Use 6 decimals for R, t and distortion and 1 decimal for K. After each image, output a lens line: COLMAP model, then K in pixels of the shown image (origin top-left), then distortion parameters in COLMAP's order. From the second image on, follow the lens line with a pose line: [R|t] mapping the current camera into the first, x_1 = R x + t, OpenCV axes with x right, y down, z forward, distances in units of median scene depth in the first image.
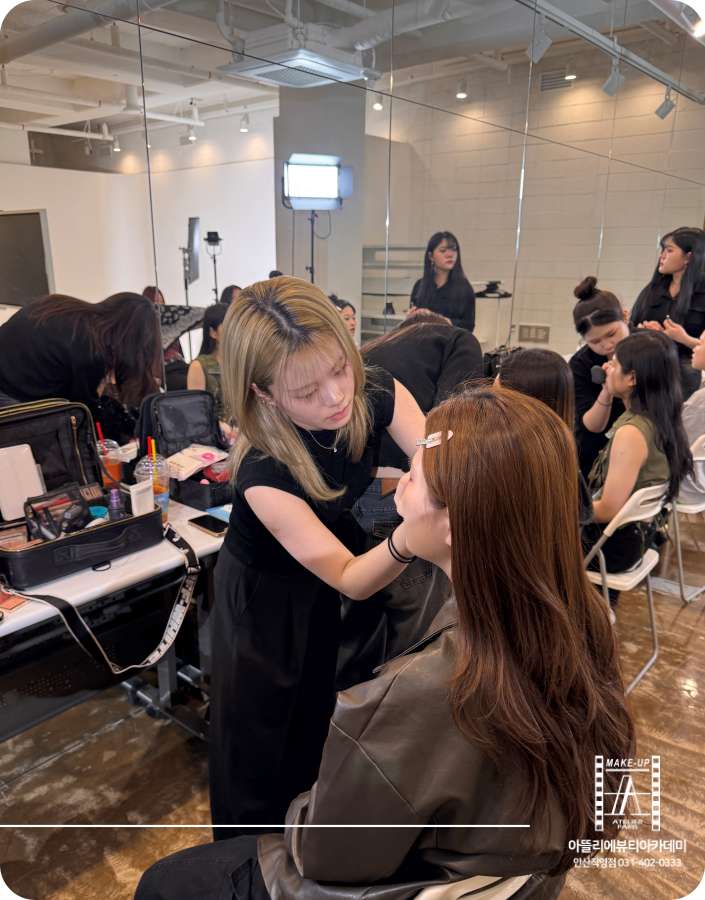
lens RADIAL K [[676.5, 0, 353.4], [0, 676.5, 467.3], [0, 0, 1]] dist [0.001015, -0.002419]
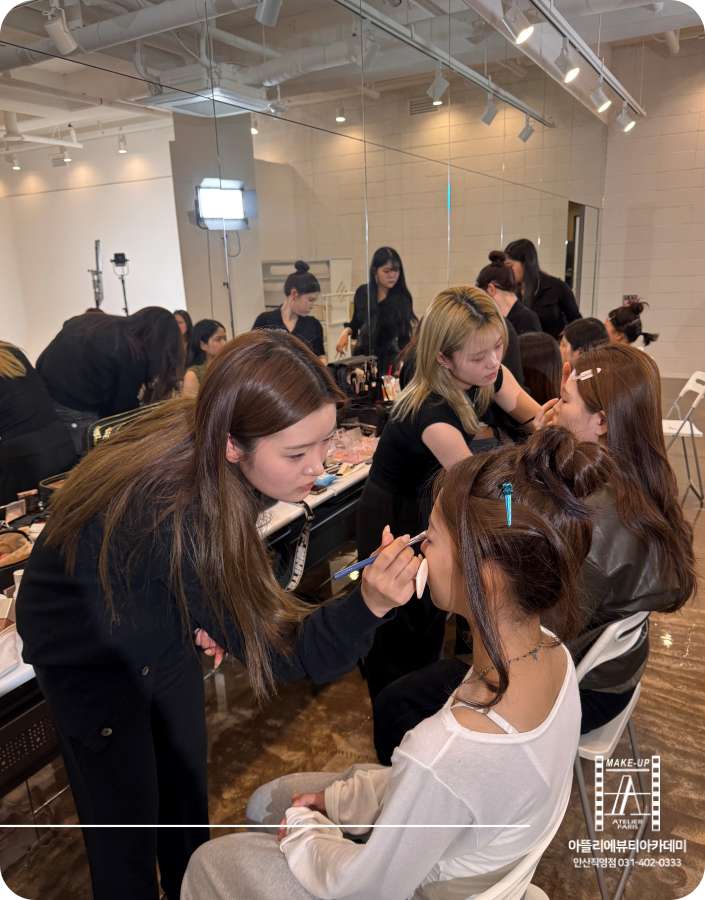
lens RADIAL K [[694.1, 0, 336.4], [0, 694.1, 449.0], [0, 0, 1]] dist [0.068001, -0.070220]
pose [[0.979644, -0.090462, 0.179202, -0.111905], [0.098798, 0.994377, -0.038134, 0.020383], [-0.174745, 0.055062, 0.983073, -0.089339]]
